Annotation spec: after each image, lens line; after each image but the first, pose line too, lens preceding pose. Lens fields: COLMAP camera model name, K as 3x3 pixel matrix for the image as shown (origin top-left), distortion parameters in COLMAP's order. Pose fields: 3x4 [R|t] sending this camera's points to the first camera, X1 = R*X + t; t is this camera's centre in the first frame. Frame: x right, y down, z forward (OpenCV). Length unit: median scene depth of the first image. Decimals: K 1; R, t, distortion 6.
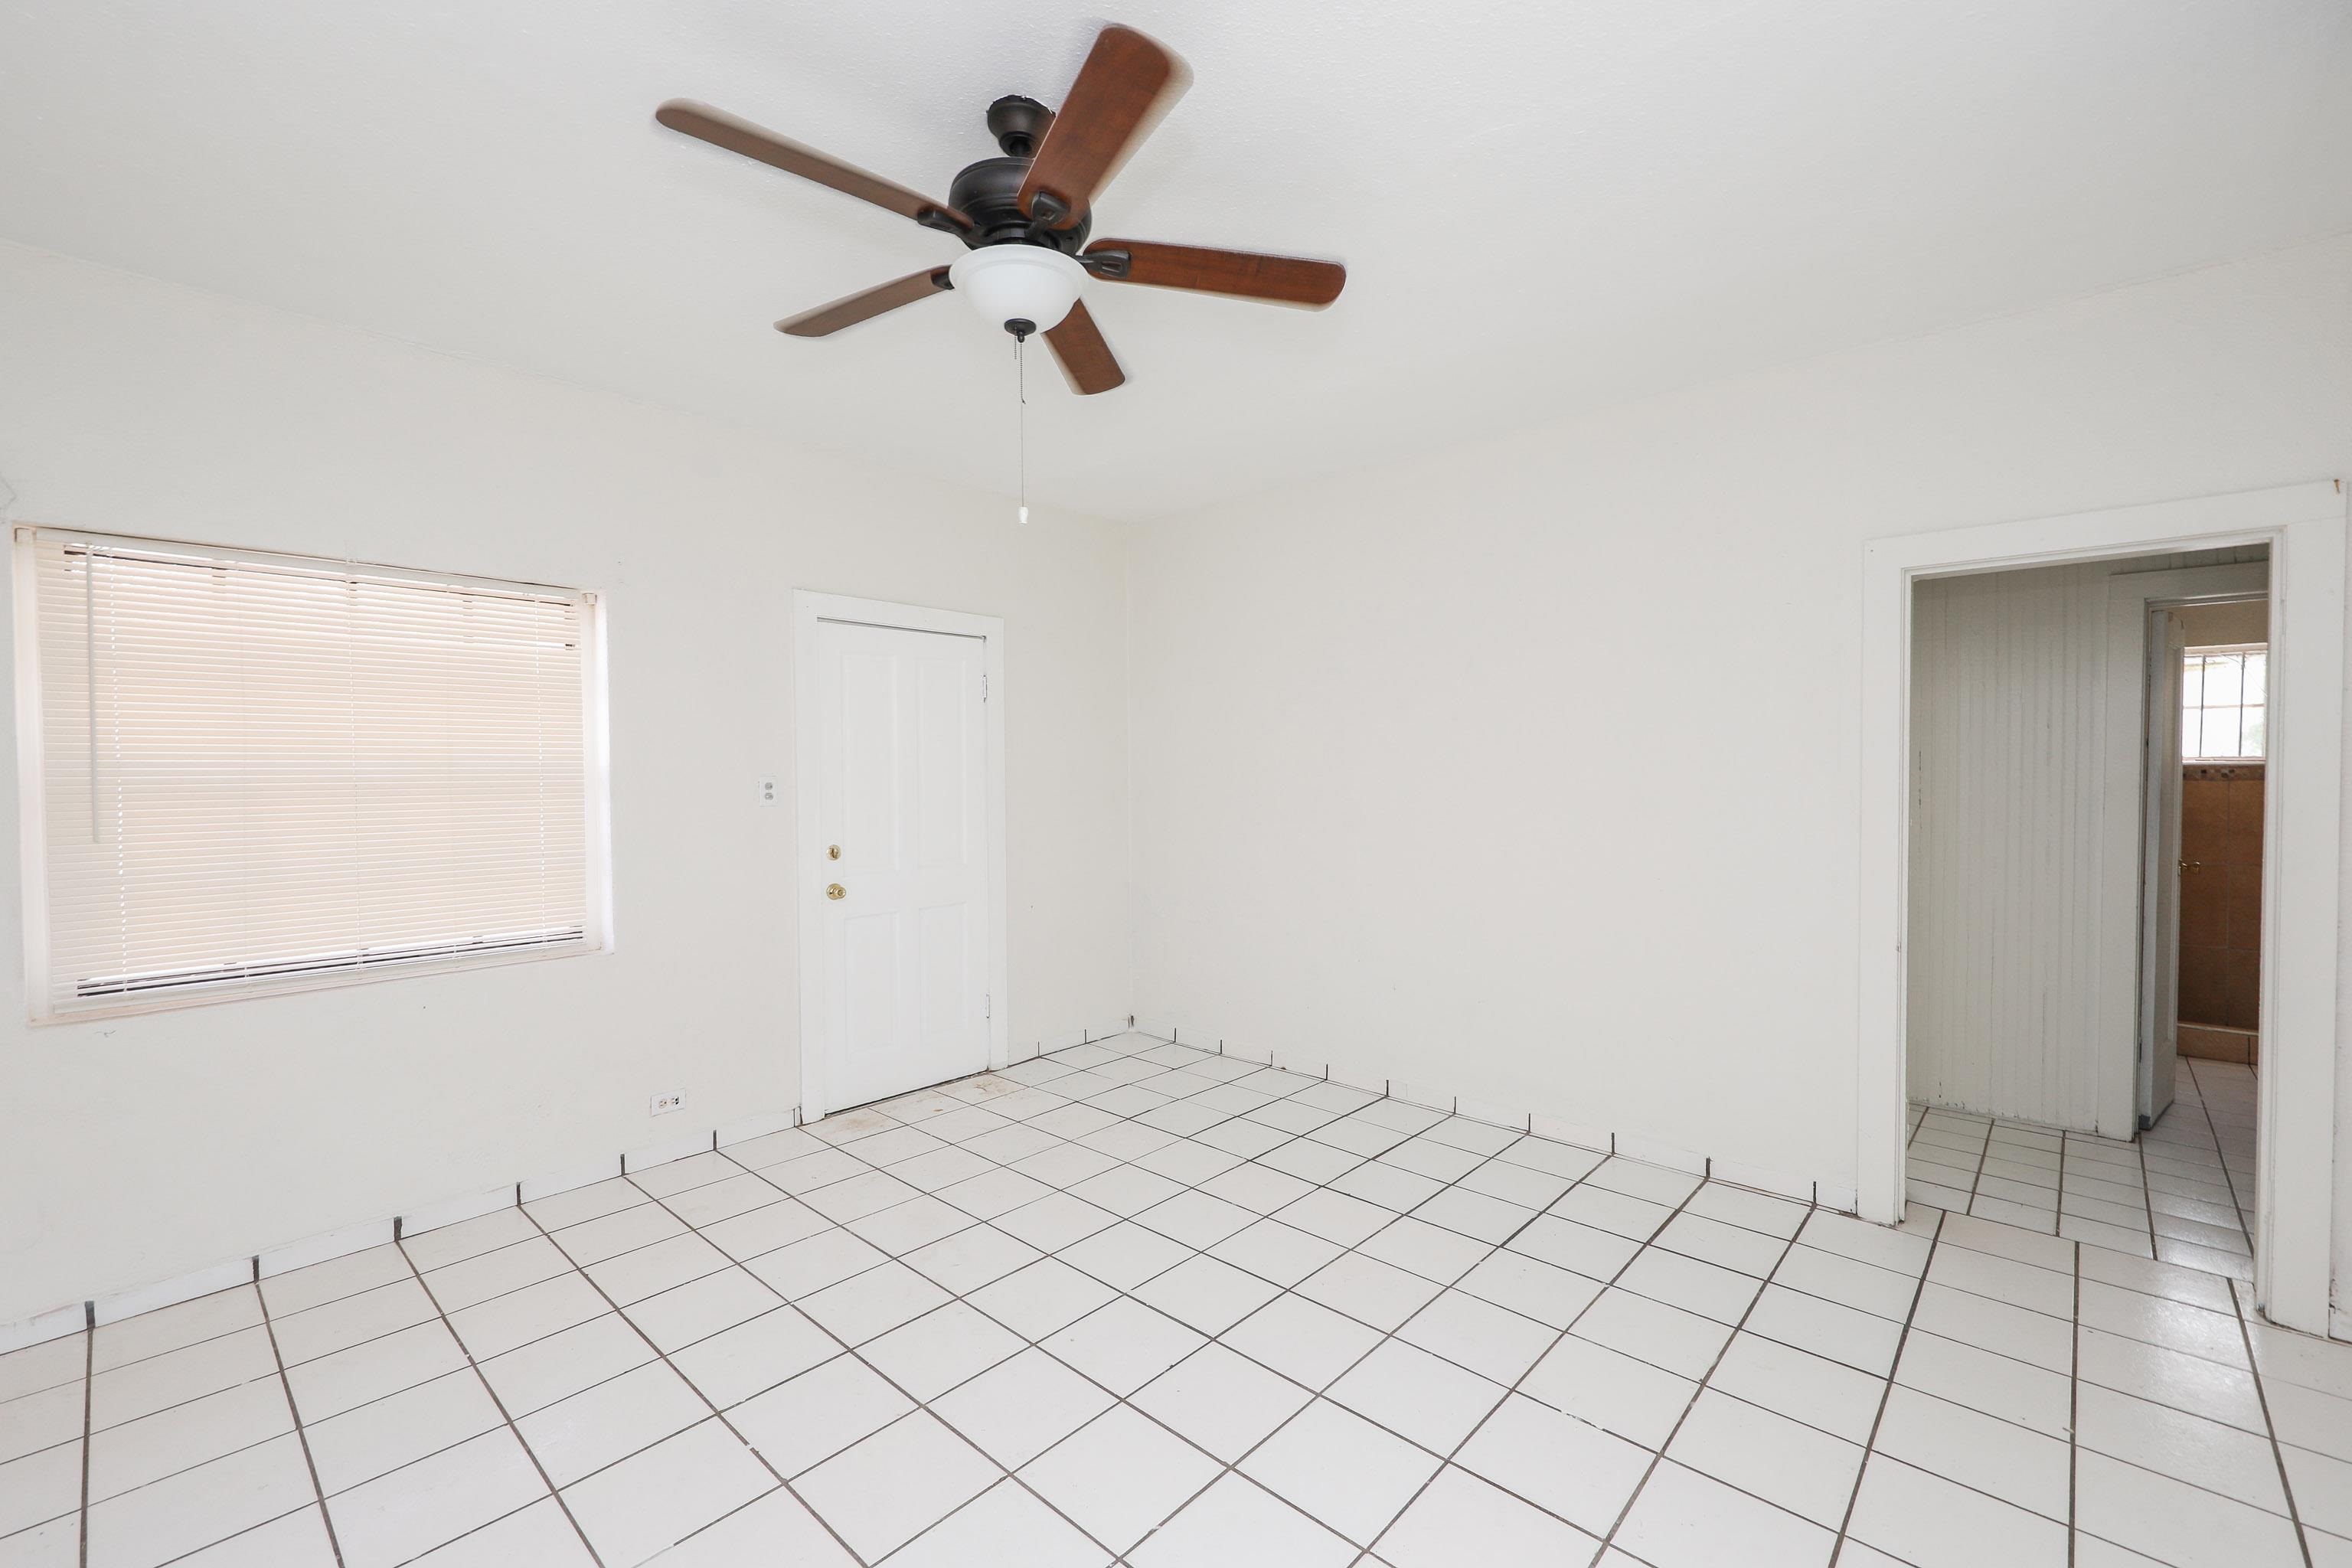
lens RADIAL K [[959.4, 0, 1161.4], [0, 959.4, 787.0], [0, 0, 1]] dist [0.012216, -0.004567]
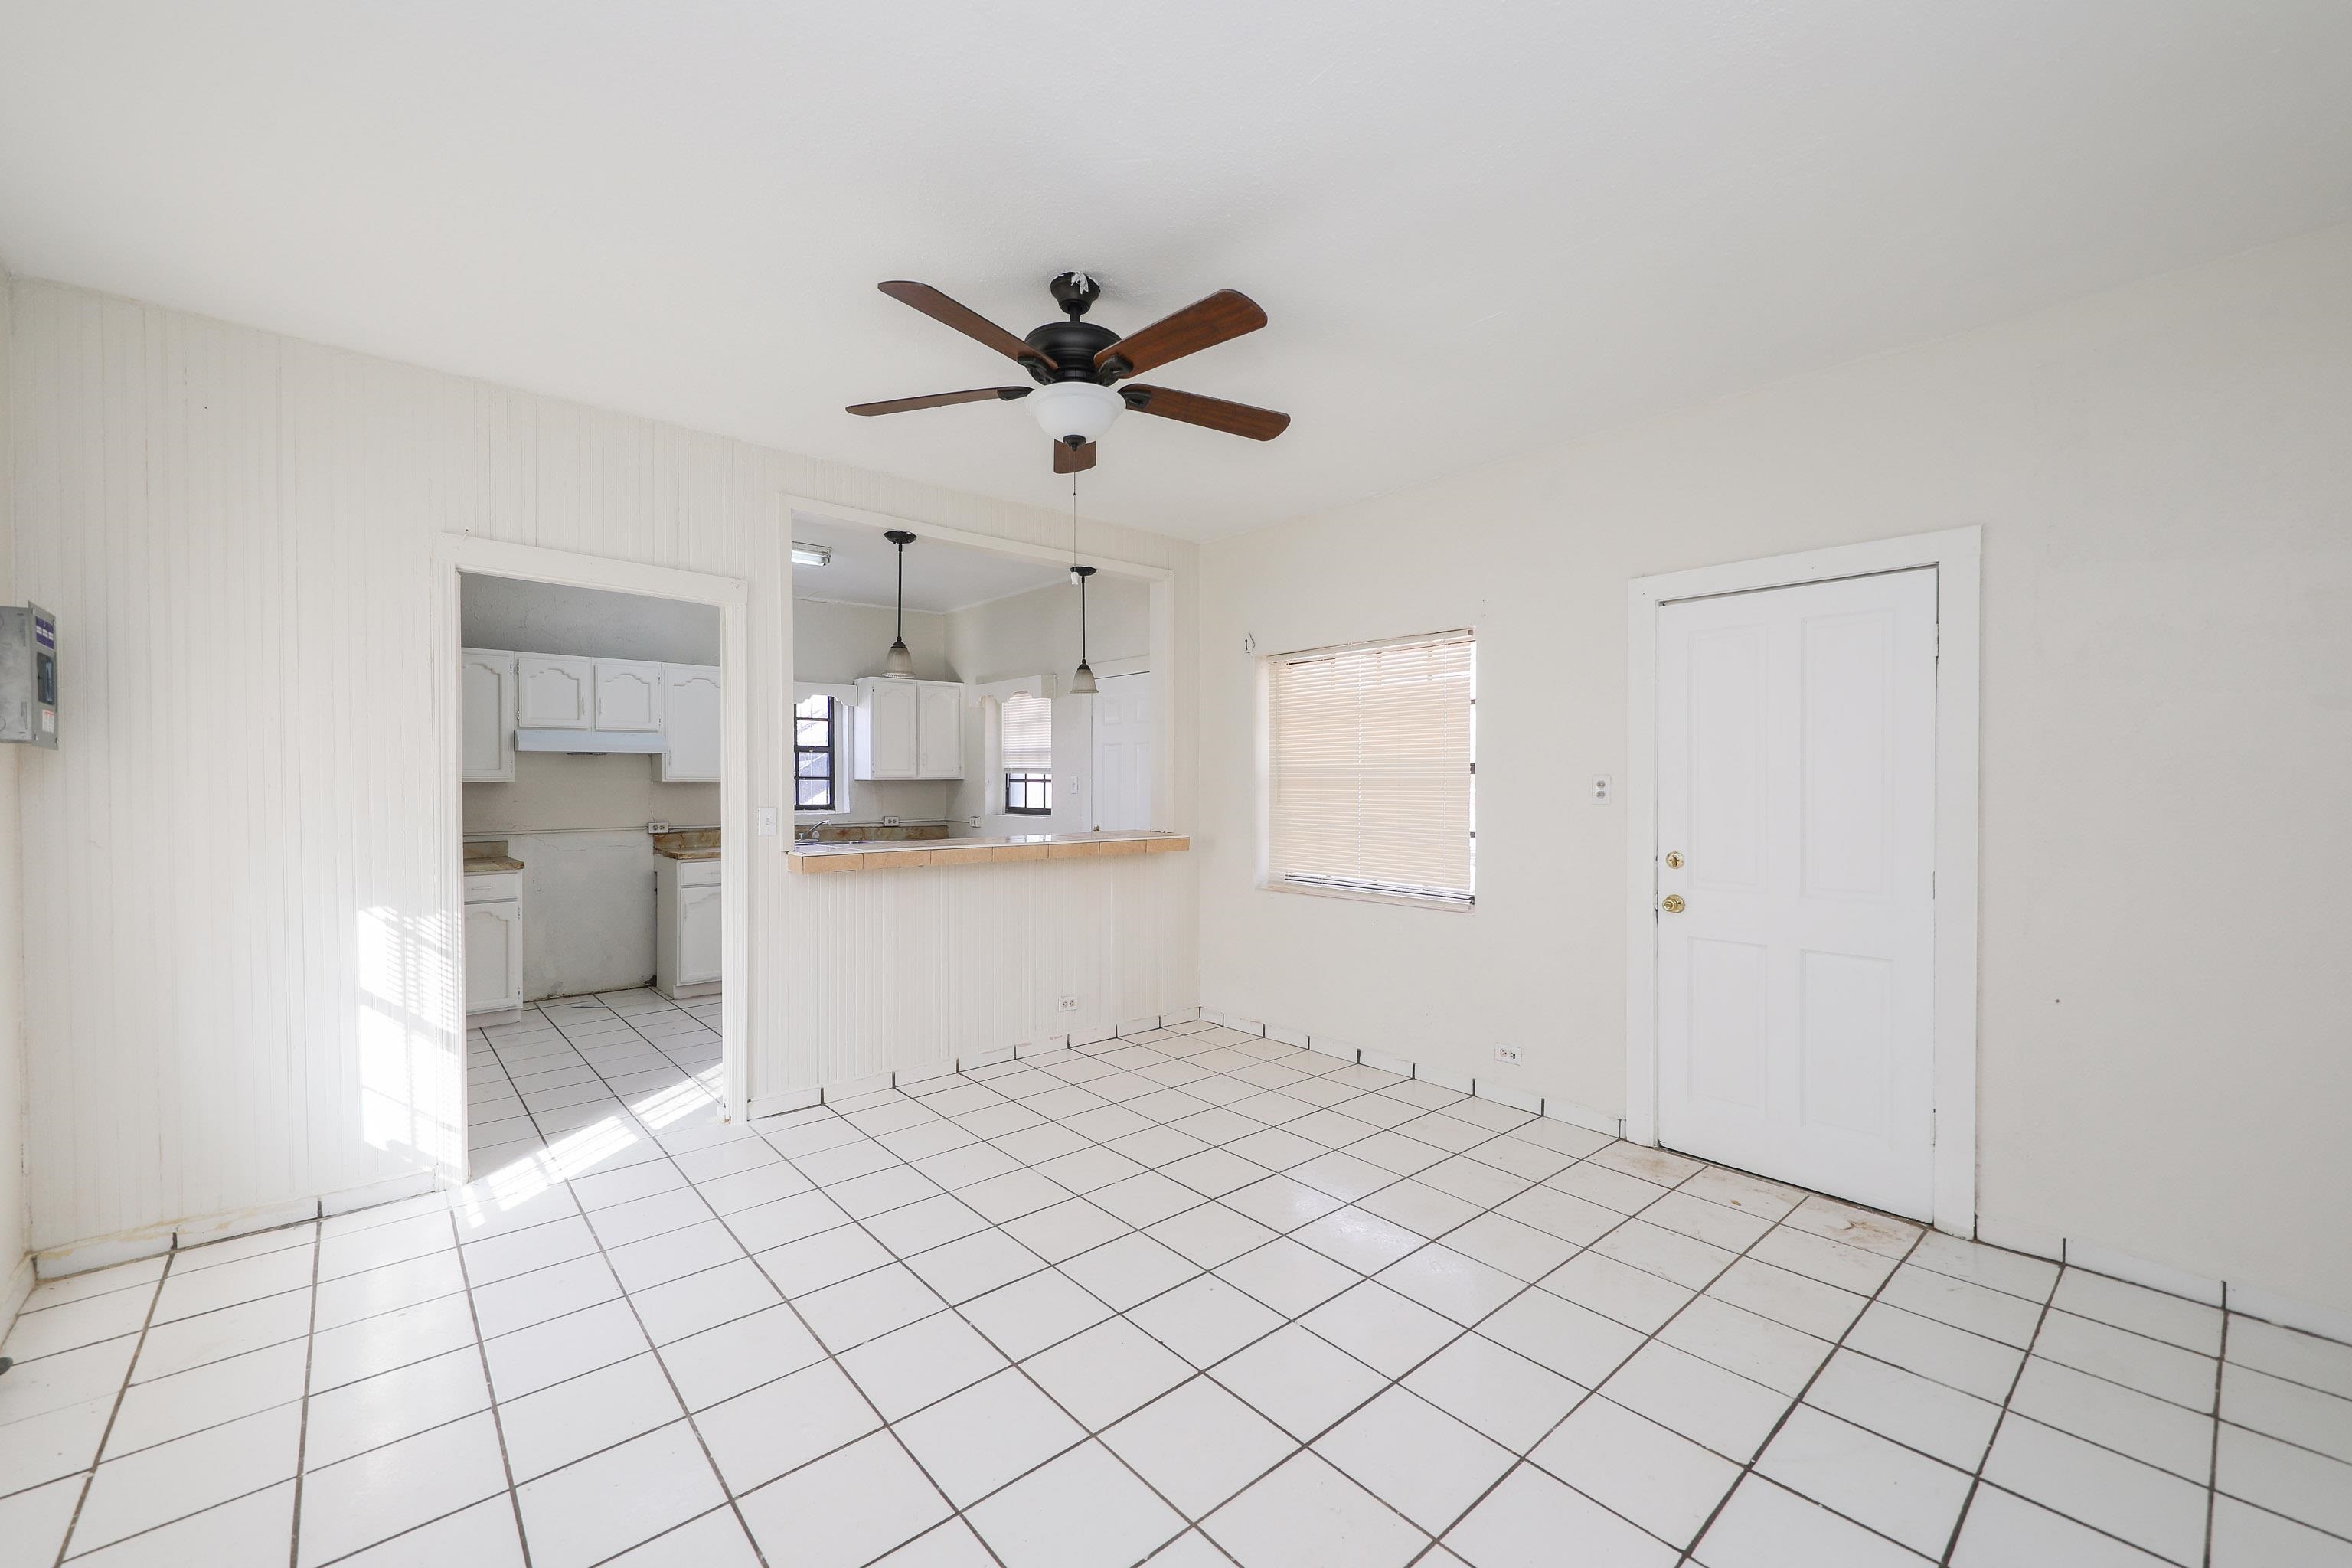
lens RADIAL K [[959.4, 0, 1195.1], [0, 959.4, 792.4], [0, 0, 1]] dist [0.012216, -0.004567]
pose [[-0.098903, 0.022380, -0.994845, 0.628737], [-0.016411, 0.999574, 0.024118, -0.009651], [0.994962, 0.018712, -0.098493, 0.683080]]
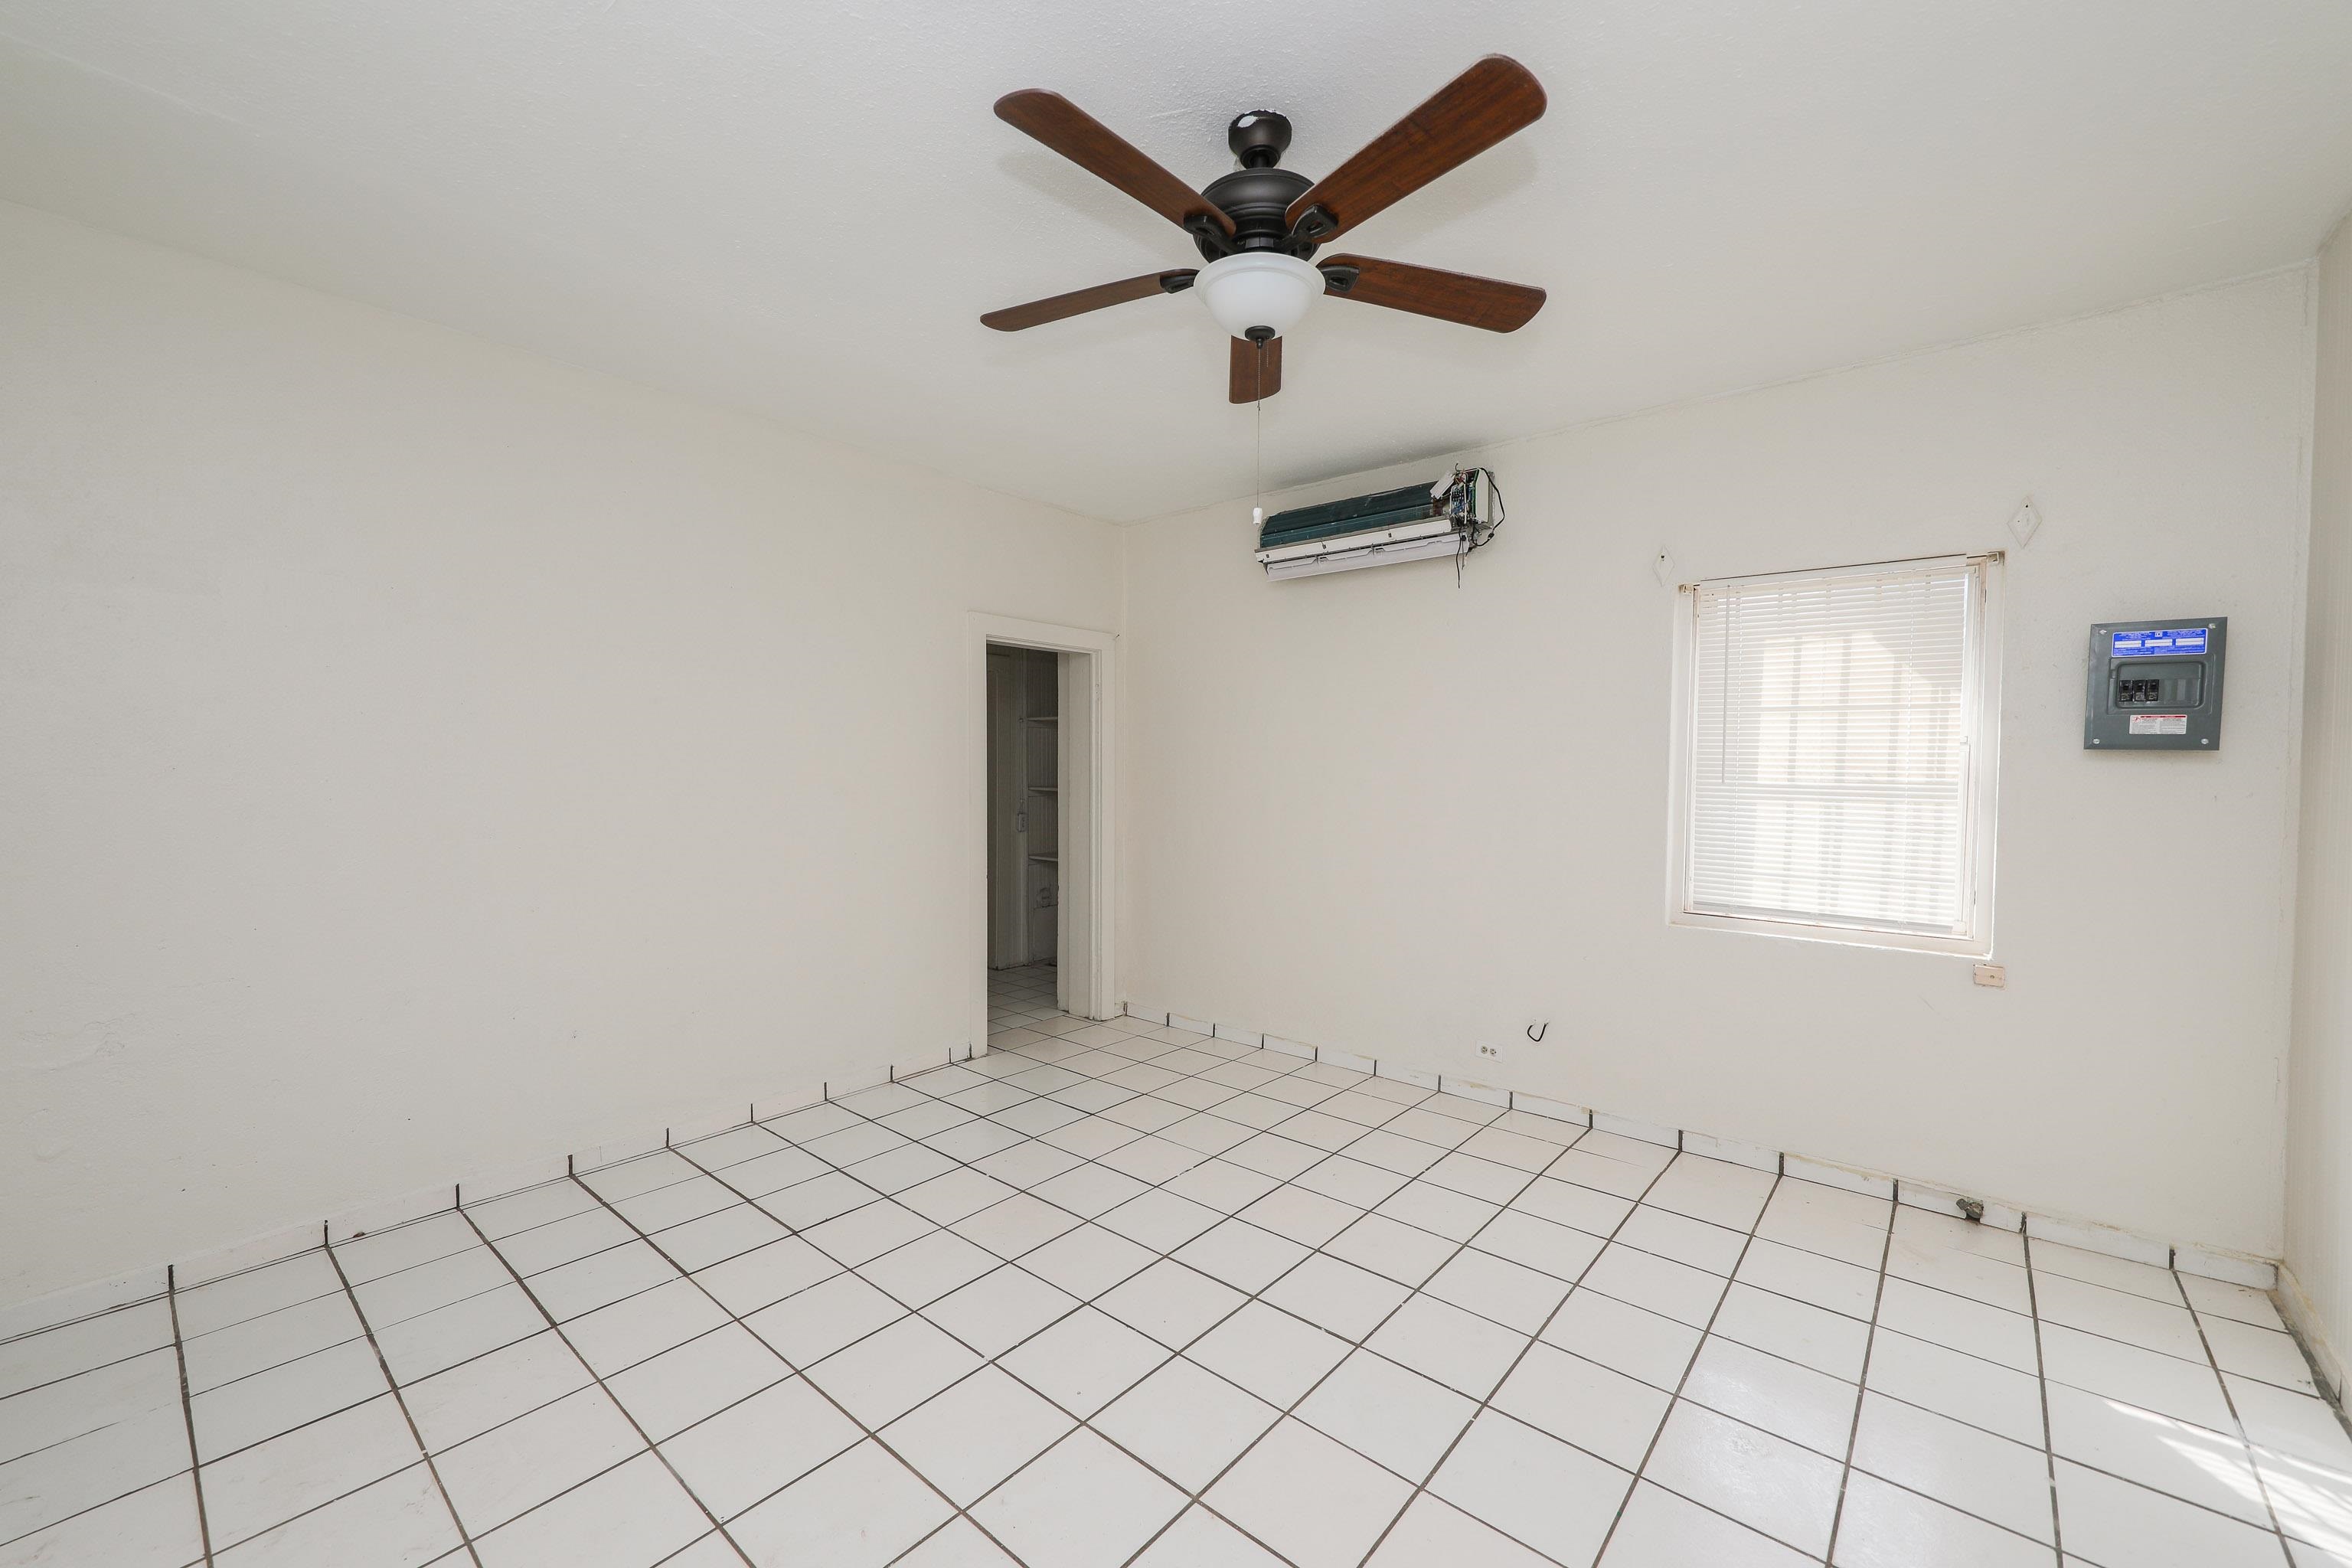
lens RADIAL K [[959.4, 0, 1164.3], [0, 959.4, 788.3], [0, 0, 1]] dist [0.012216, -0.004567]
pose [[-0.022636, -0.026267, 0.999399, -0.630785], [0.015693, 0.999522, 0.026625, -0.011702], [-0.999621, 0.016287, -0.022213, 0.582628]]
